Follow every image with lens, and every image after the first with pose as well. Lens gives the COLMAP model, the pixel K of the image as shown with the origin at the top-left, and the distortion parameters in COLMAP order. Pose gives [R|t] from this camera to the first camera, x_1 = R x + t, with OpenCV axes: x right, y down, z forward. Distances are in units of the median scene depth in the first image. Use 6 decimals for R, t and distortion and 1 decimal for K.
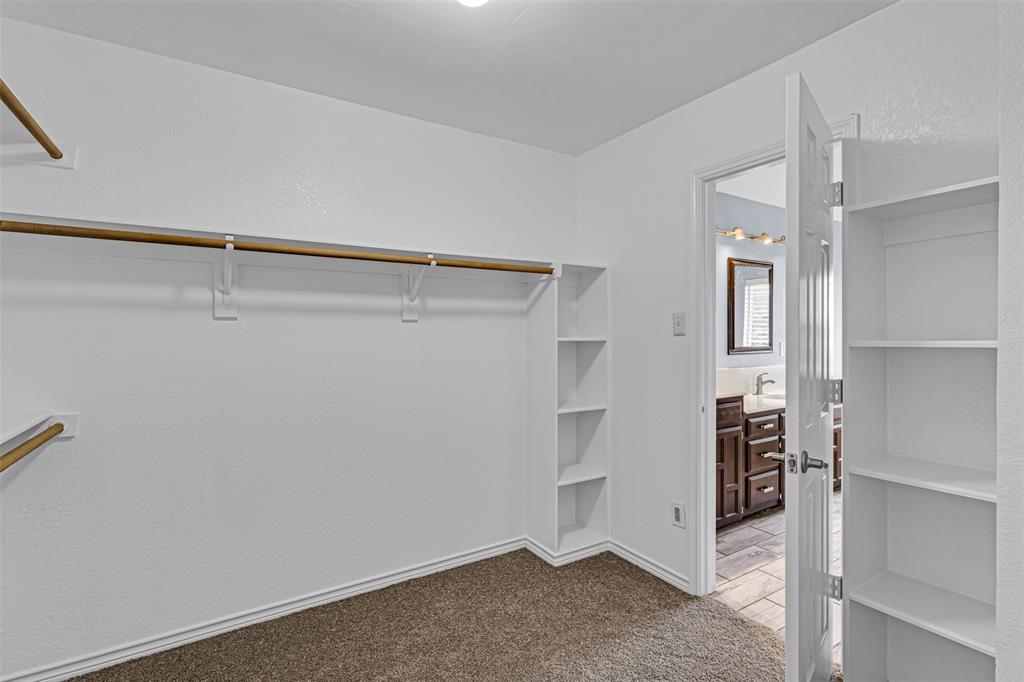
lens RADIAL K [[481.2, 0, 510.6], [0, 481.2, 336.6], [0, 0, 1]] dist [0.001240, -0.000350]
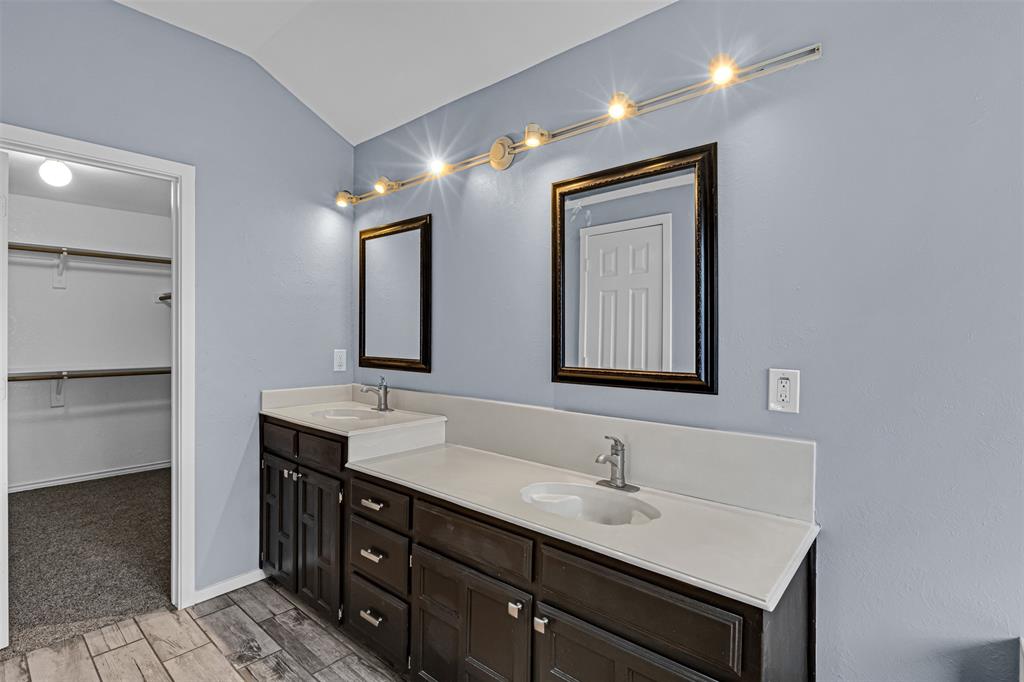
lens RADIAL K [[494.4, 0, 509.5], [0, 494.4, 337.7], [0, 0, 1]] dist [0.000411, -0.000050]
pose [[0.277315, 0.013097, -0.960690, 1.094684], [-0.010874, 0.999886, 0.010492, -0.013518], [0.960718, 0.007537, 0.277426, 0.967543]]
